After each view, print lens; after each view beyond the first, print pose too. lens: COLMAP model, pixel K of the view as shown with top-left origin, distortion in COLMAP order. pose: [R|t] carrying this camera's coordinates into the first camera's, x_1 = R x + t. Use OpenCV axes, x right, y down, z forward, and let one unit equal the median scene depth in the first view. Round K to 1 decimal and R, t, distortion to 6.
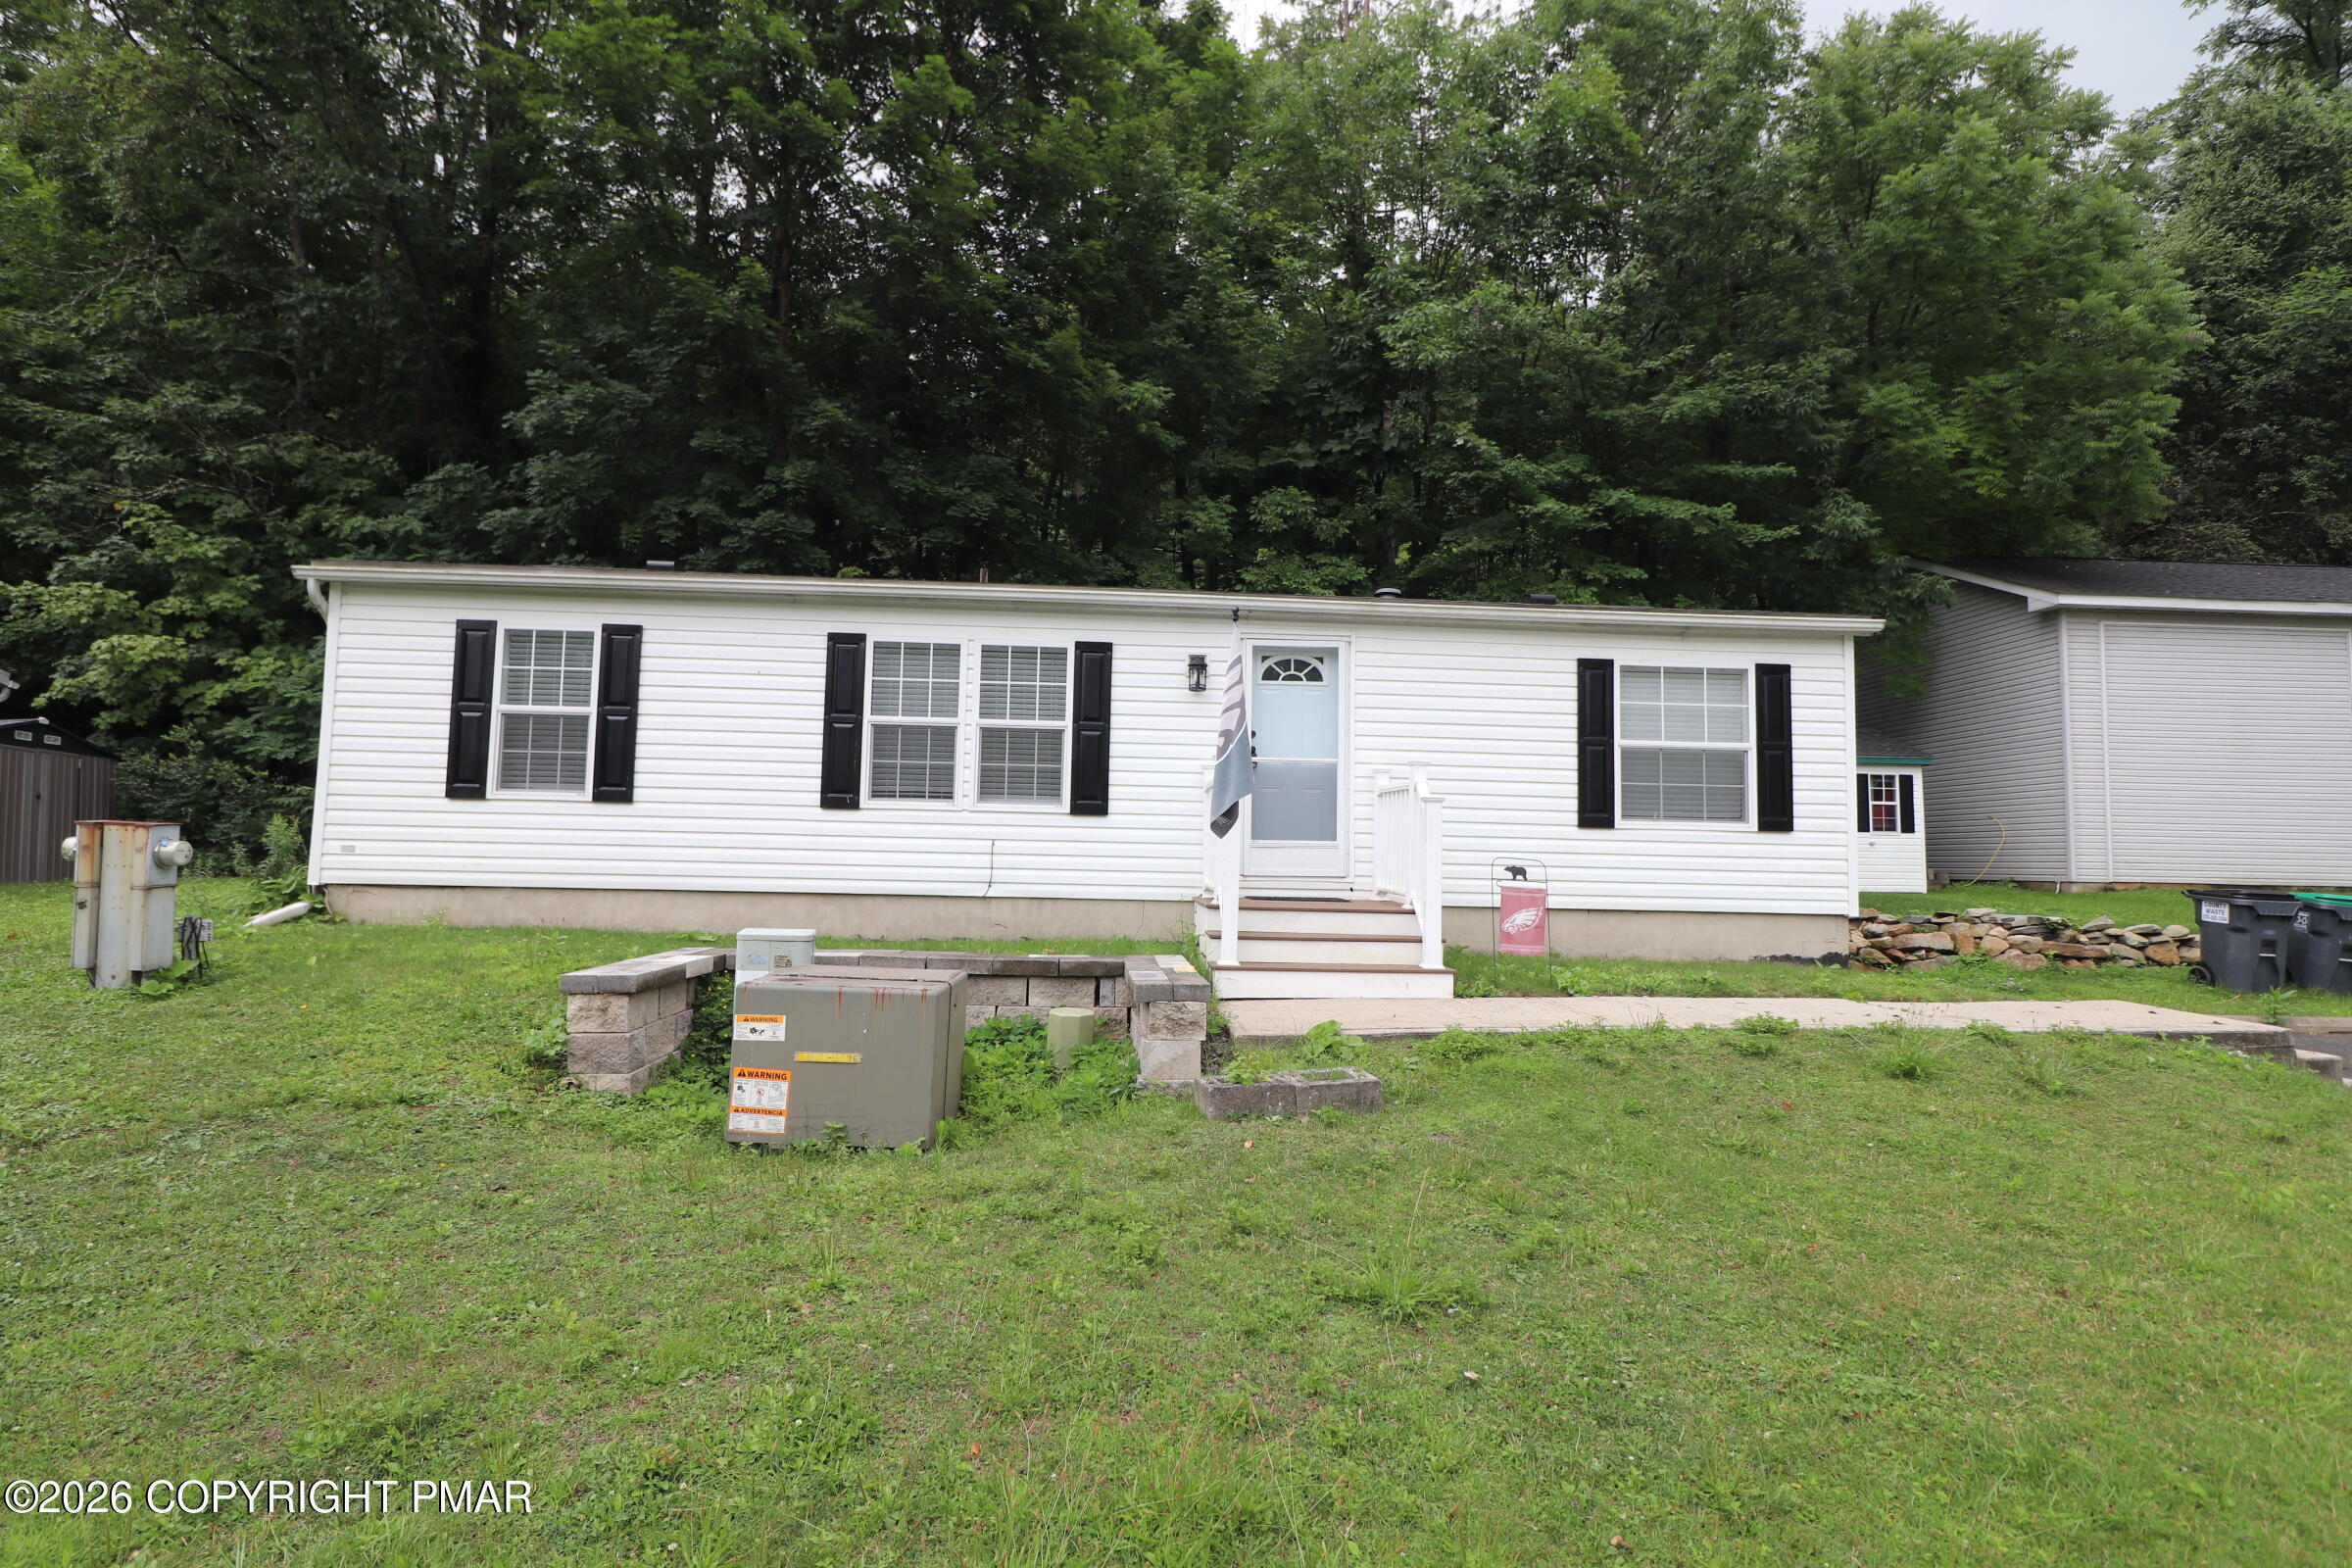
lens RADIAL K [[1170.1, 0, 1176.0], [0, 1170.1, 784.0], [0, 0, 1]] dist [0.003780, -0.015908]
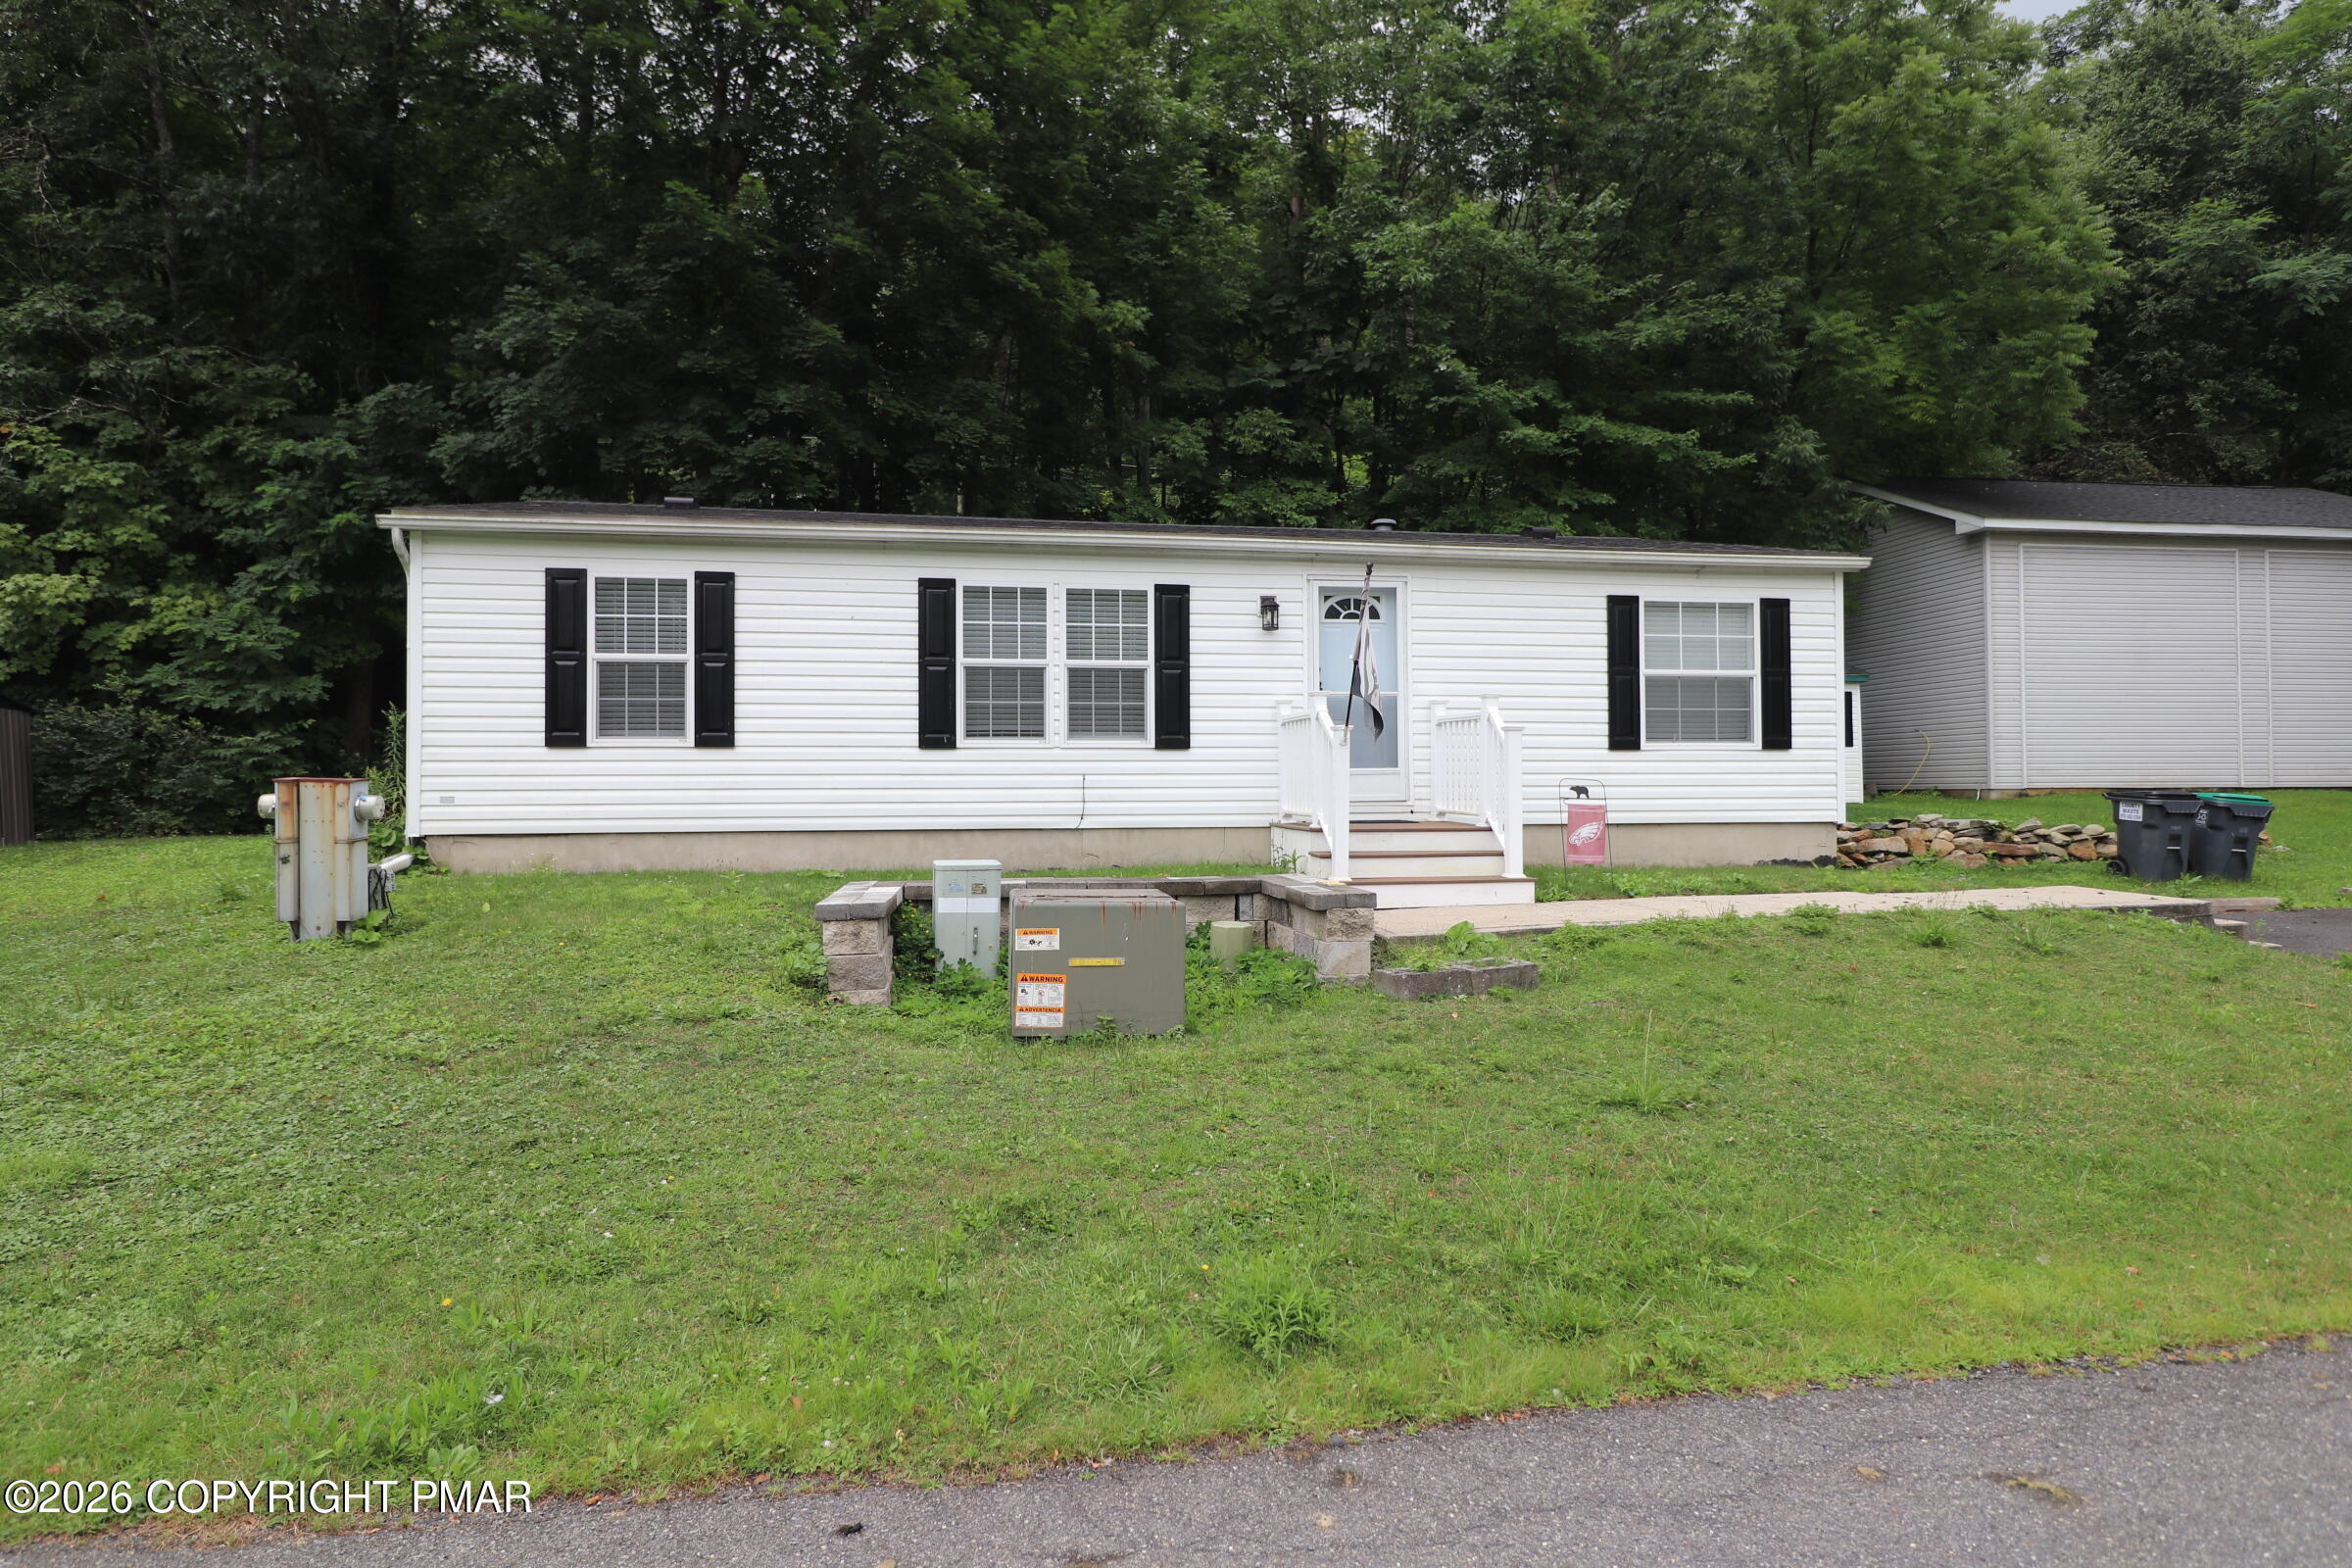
lens RADIAL K [[1287.9, 0, 1176.0], [0, 1287.9, 784.0], [0, 0, 1]] dist [0.013152, -0.024350]
pose [[0.992987, -0.026152, 0.115294, -0.199550], [0.019275, 0.997990, 0.060365, -0.011856], [-0.116641, -0.057719, 0.991496, -0.155562]]
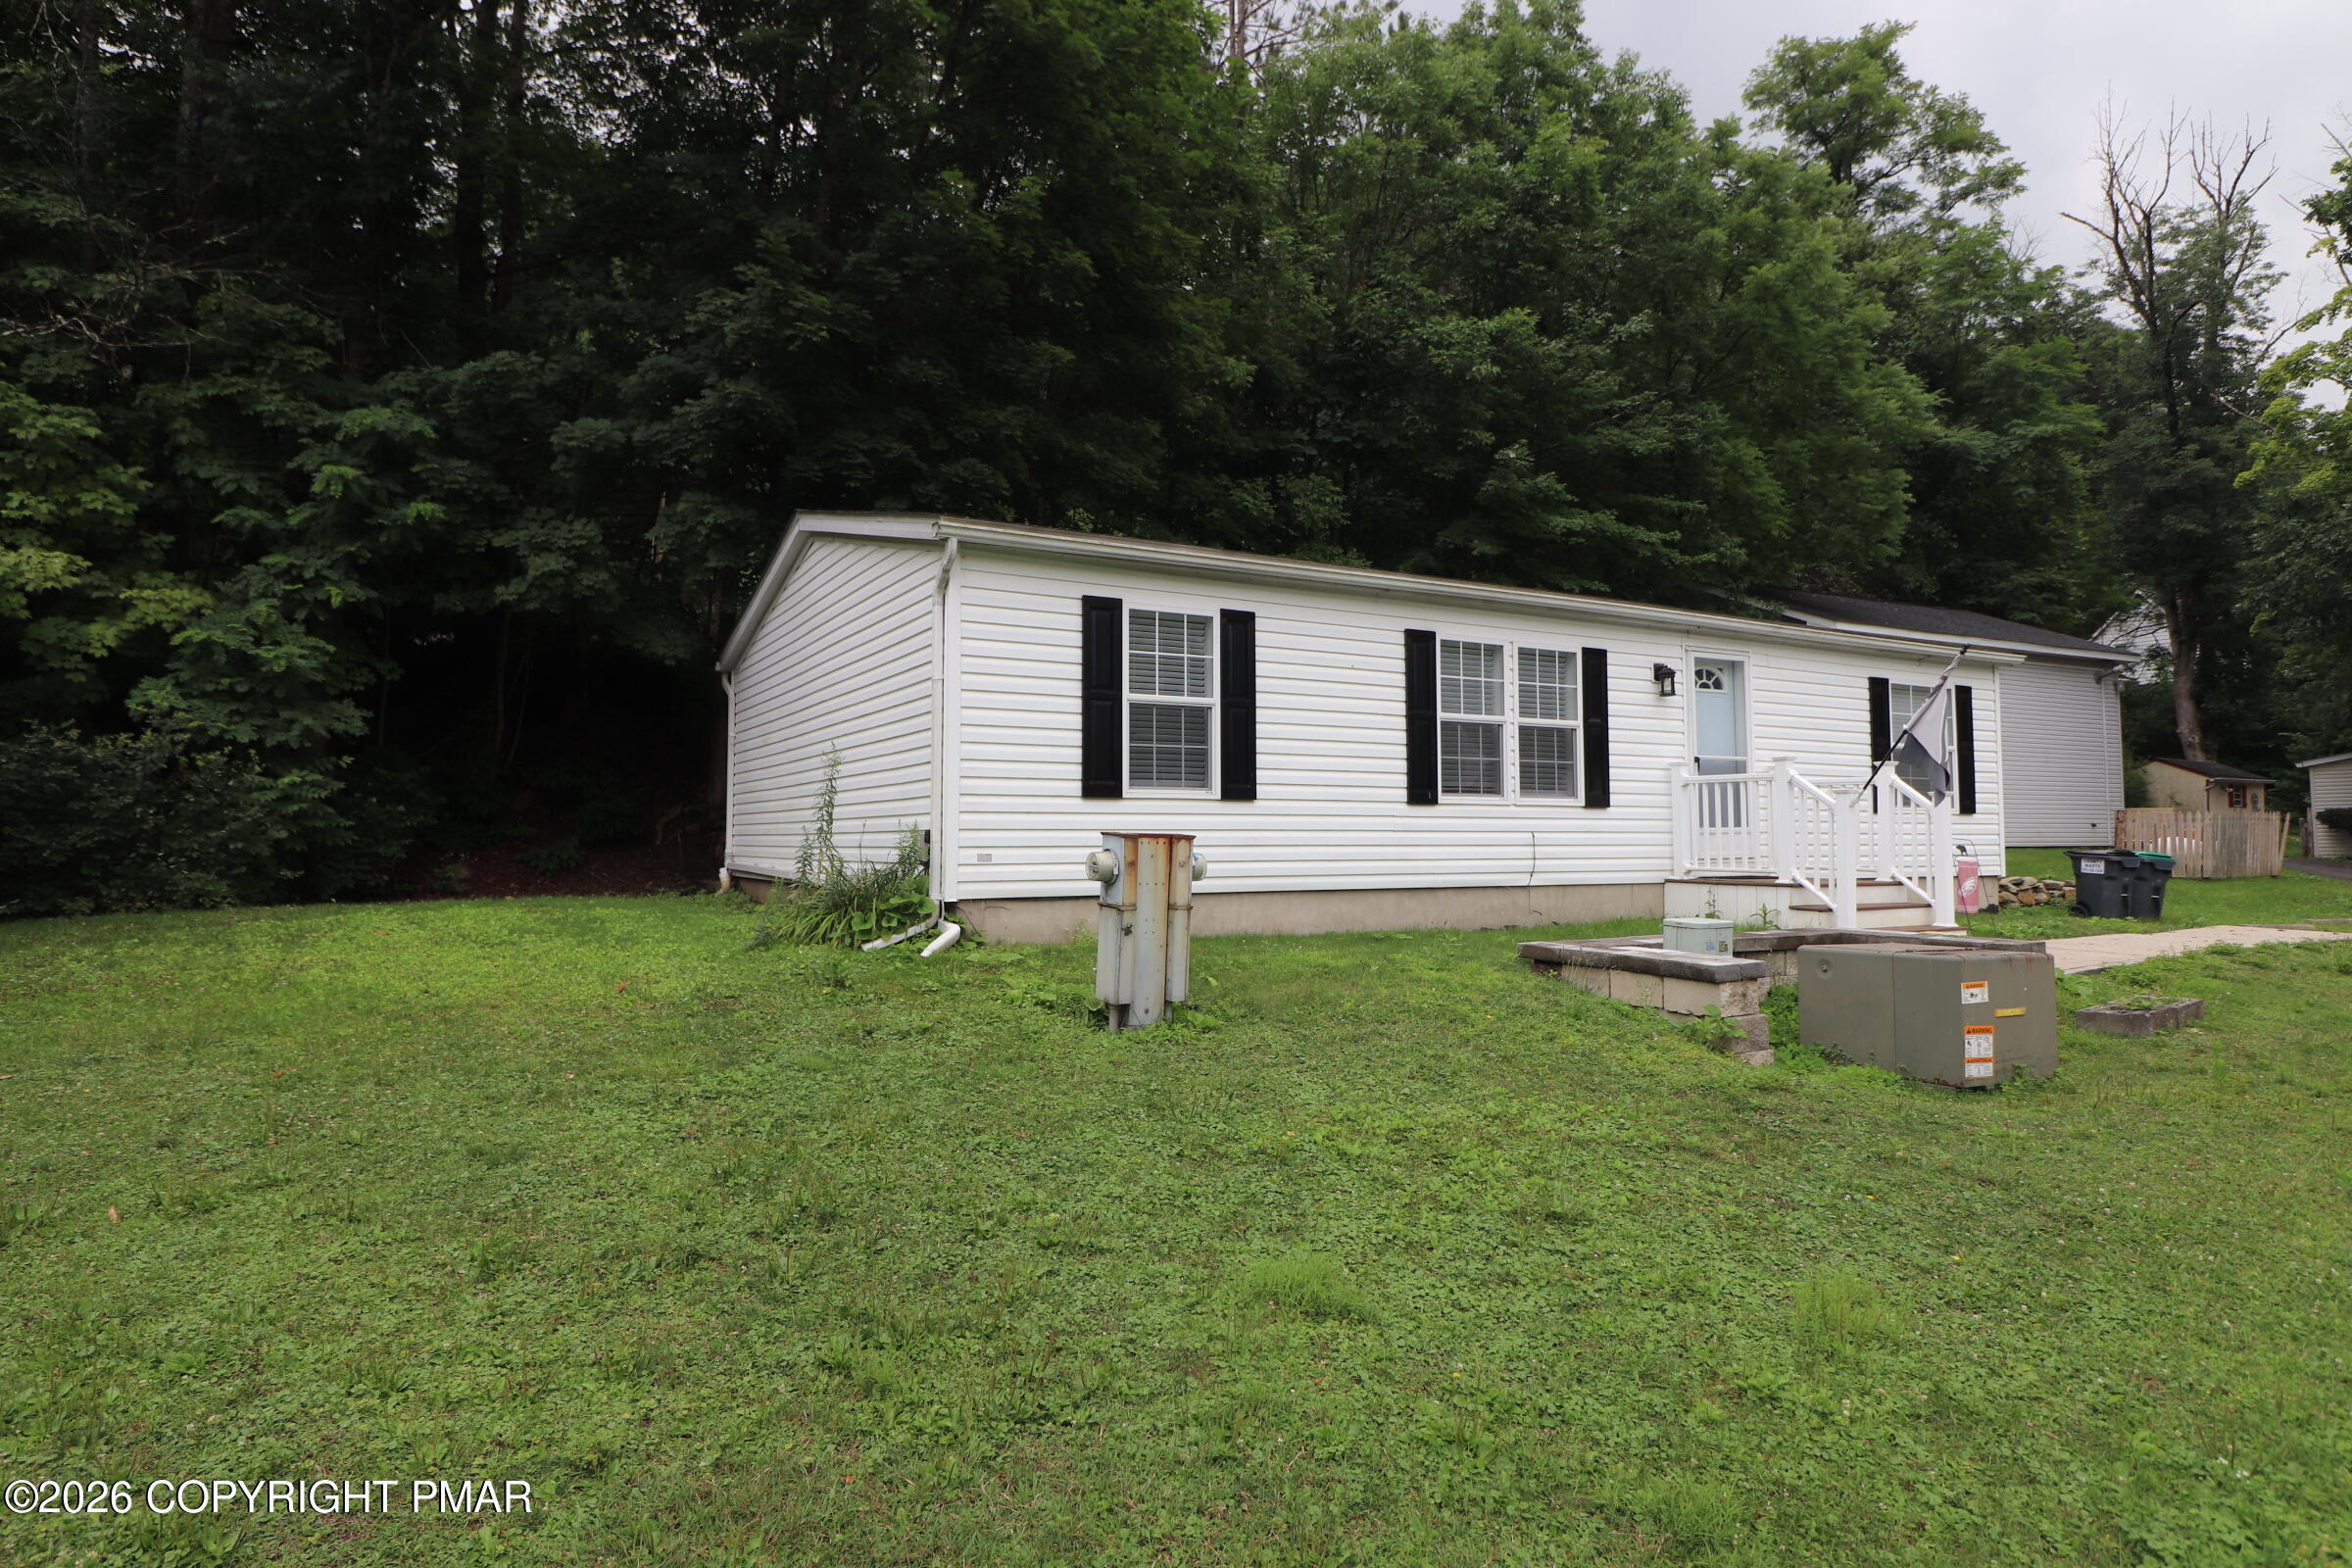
lens RADIAL K [[1287.9, 0, 1176.0], [0, 1287.9, 784.0], [0, 0, 1]] dist [0.013152, -0.024350]
pose [[0.900659, -0.003908, 0.434509, -0.916547], [-0.003907, 0.999846, 0.017091, -0.013969], [-0.434509, -0.017091, 0.900505, 0.086173]]
